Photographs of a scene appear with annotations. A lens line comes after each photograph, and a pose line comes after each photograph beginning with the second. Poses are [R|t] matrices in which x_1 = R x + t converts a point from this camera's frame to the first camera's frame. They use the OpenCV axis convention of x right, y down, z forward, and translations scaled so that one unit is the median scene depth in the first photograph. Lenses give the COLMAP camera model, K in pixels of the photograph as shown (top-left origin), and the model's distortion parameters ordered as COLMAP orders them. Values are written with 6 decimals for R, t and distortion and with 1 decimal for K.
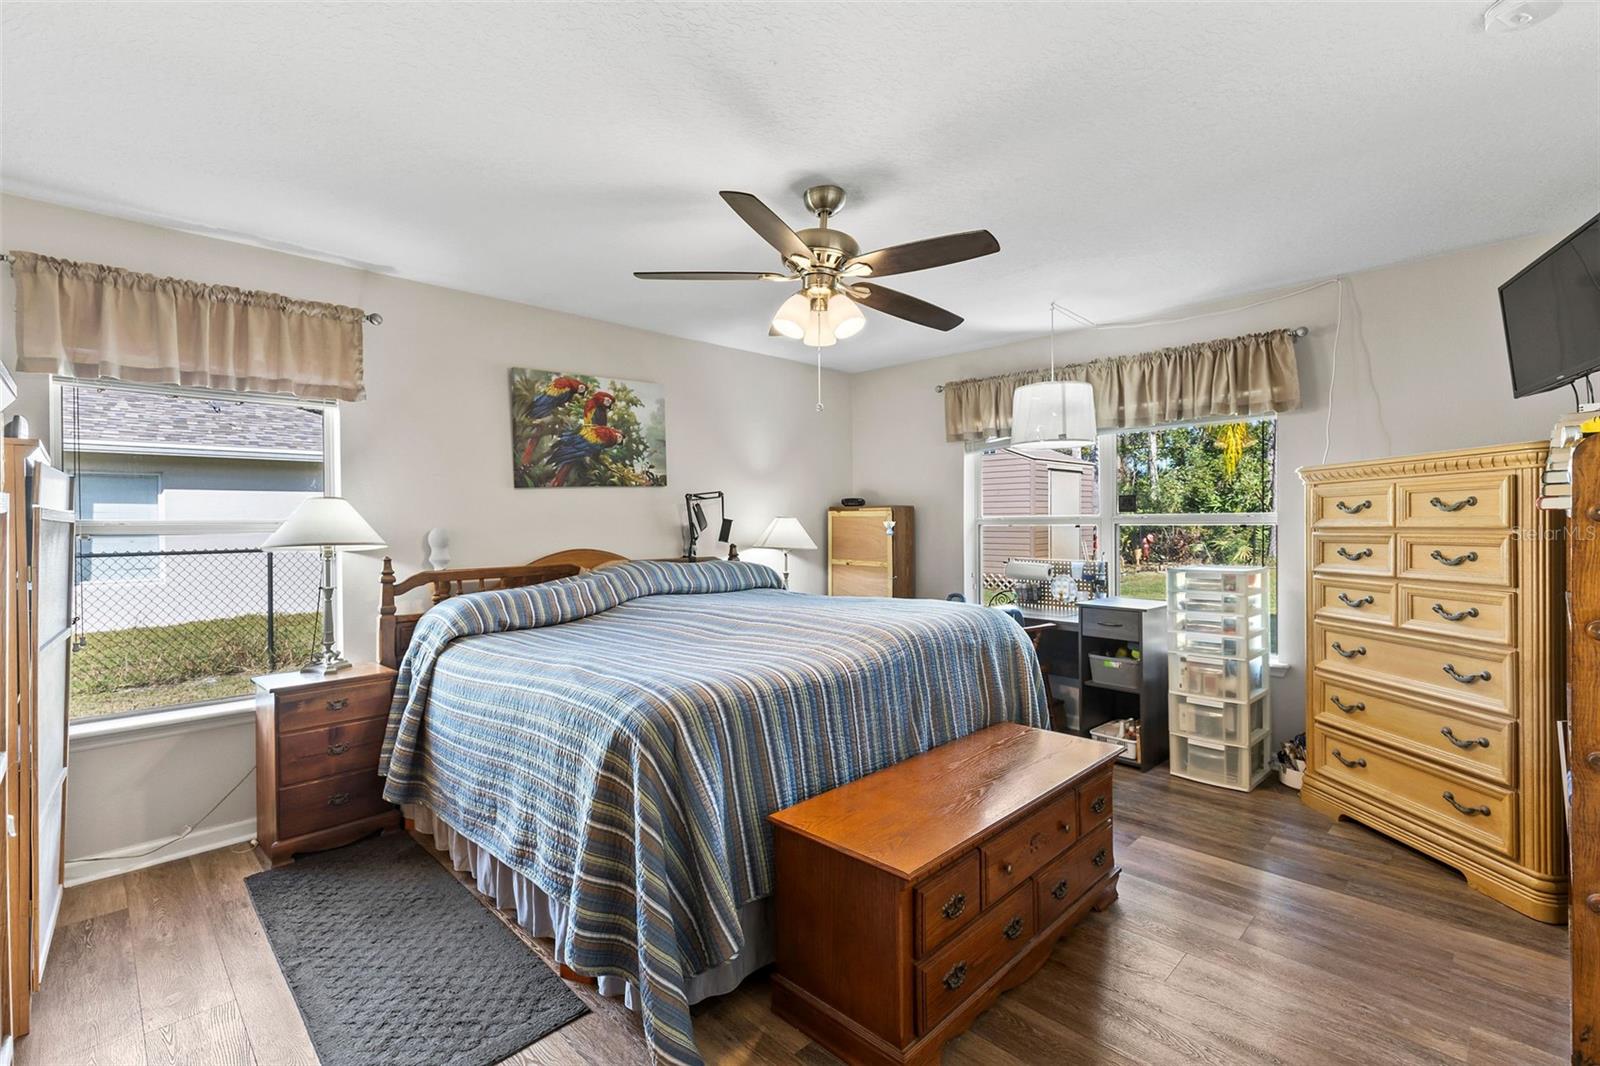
lens RADIAL K [[722.4, 0, 810.1], [0, 722.4, 525.8], [0, 0, 1]] dist [0.008982, -0.002065]
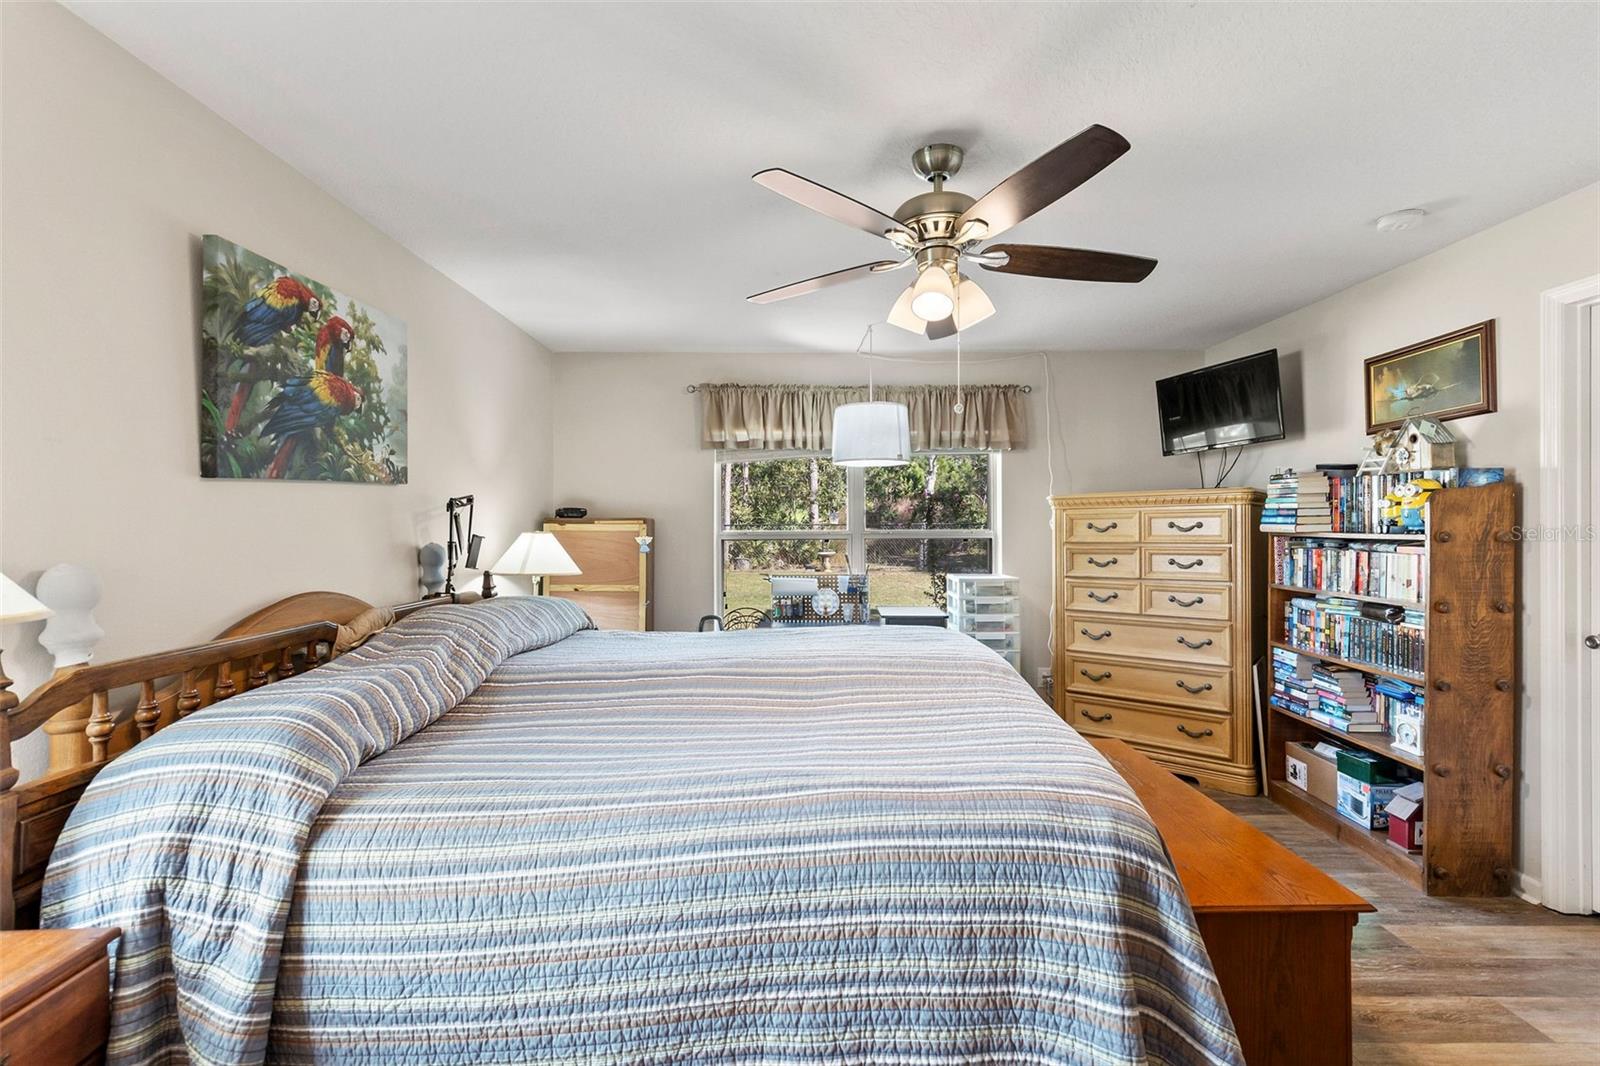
lens RADIAL K [[722.4, 0, 804.9], [0, 722.4, 528.9], [0, 0, 1]] dist [0.008982, -0.002065]
pose [[0.703685, 0.002218, 0.710509, -0.458107], [0.003248, 0.999975, -0.006338, -0.012303], [-0.710505, 0.006768, 0.703660, 0.347099]]
